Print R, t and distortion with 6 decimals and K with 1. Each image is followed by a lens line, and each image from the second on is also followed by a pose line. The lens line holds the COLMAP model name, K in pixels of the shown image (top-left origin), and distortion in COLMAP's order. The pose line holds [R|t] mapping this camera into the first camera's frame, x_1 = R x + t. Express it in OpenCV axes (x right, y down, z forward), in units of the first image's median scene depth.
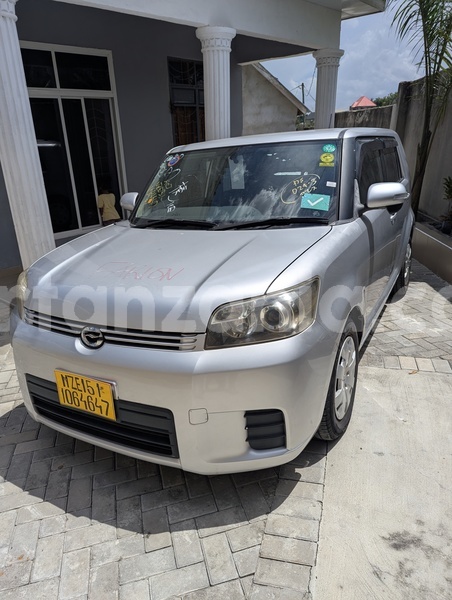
lens RADIAL K [[420.7, 0, 226.0], [0, 420.7, 307.4], [0, 0, 1]] dist [0.010961, -0.007439]
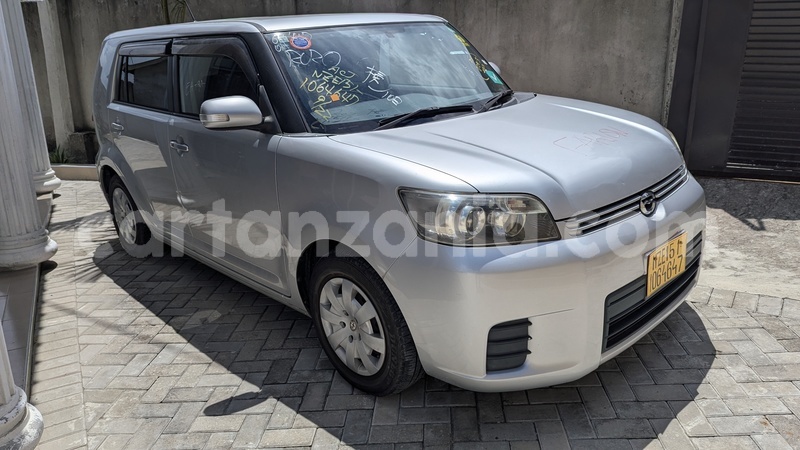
lens RADIAL K [[562.5, 0, 400.0], [0, 562.5, 225.0], [0, 0, 1]] dist [0.006102, 0.000556]
pose [[0.319621, -0.249184, 0.914194, -1.485371], [0.350418, 0.927486, 0.130294, -0.215554], [-0.880369, 0.278705, 0.383762, 0.929780]]
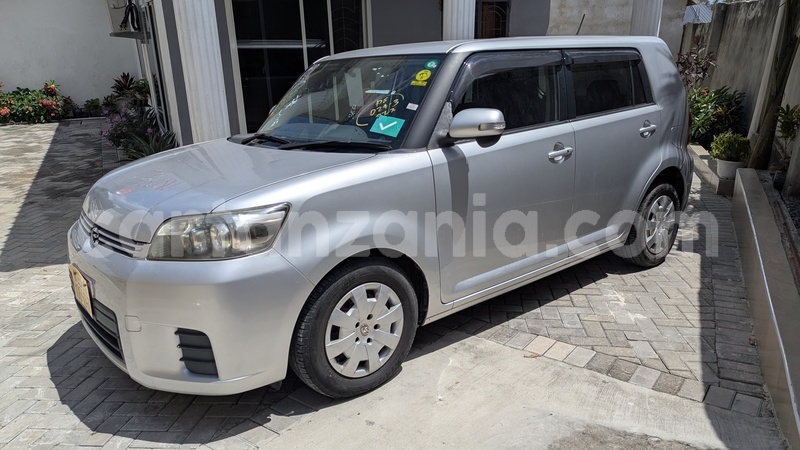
lens RADIAL K [[562.5, 0, 400.0], [0, 562.5, 225.0], [0, 0, 1]] dist [0.006102, 0.000556]
pose [[0.930814, 0.124829, -0.343515, 0.793044], [-0.143212, 0.989280, -0.028567, -0.024885], [0.336266, 0.075786, 0.938713, -0.067949]]
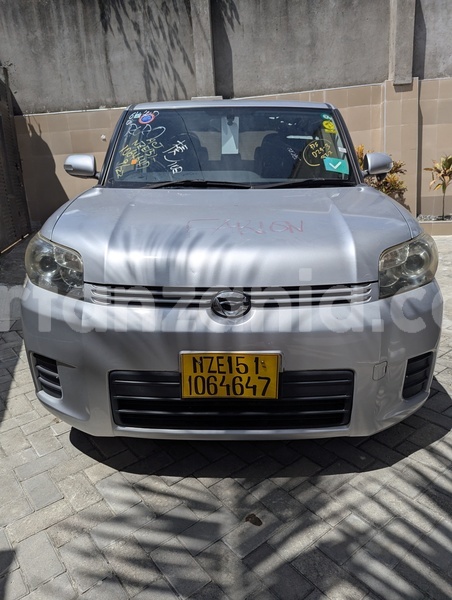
lens RADIAL K [[420.7, 0, 226.0], [0, 420.7, 307.4], [0, 0, 1]] dist [0.010961, -0.007439]
pose [[0.885839, -0.099084, 0.453289, -0.632729], [0.100128, 0.994737, 0.021763, 0.053027], [-0.453059, 0.026108, 0.891098, 0.260712]]
